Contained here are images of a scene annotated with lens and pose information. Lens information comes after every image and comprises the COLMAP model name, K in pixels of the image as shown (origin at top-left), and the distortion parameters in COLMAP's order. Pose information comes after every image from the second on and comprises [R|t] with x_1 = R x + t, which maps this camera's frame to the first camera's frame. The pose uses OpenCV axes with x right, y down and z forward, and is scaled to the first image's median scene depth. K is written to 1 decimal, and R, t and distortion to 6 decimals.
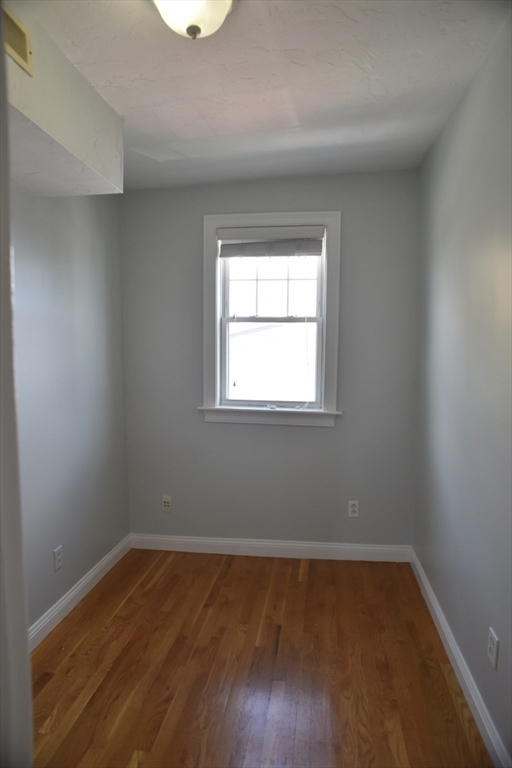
lens RADIAL K [[435.4, 0, 258.7], [0, 435.4, 379.3], [0, 0, 1]] dist [-0.092346, 0.062530]
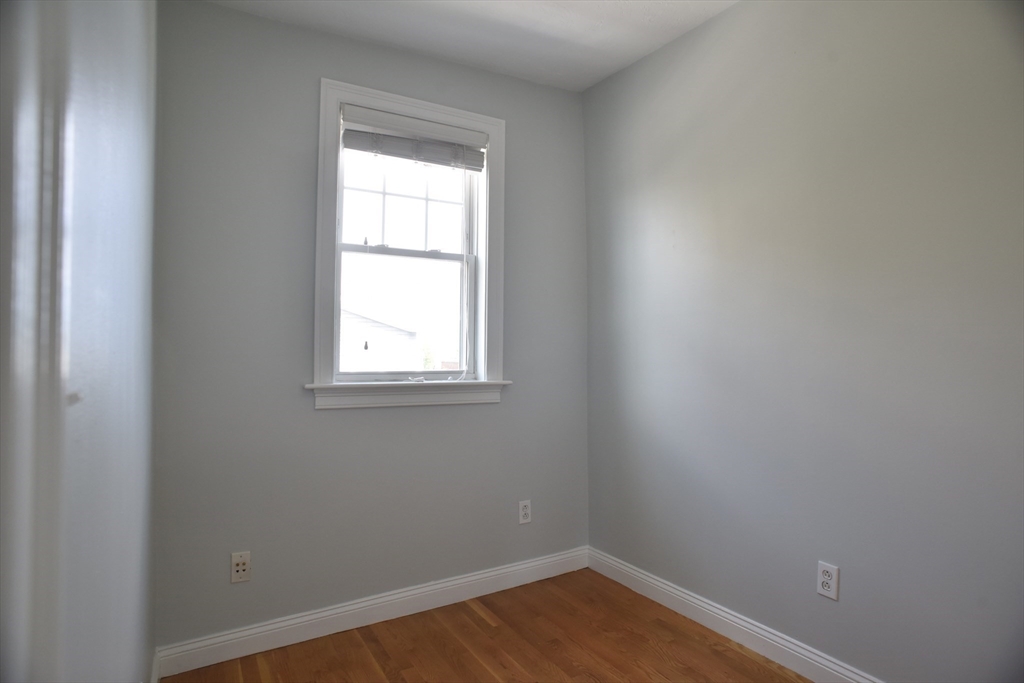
lens RADIAL K [[580.5, 0, 512.2], [0, 580.5, 336.4], [0, 0, 1]] dist [-0.092346, 0.062530]
pose [[0.775113, 0.012983, 0.631689, -0.428441], [0.052469, 0.995013, -0.084832, 0.082038], [-0.629640, 0.098899, 0.770566, 0.215167]]
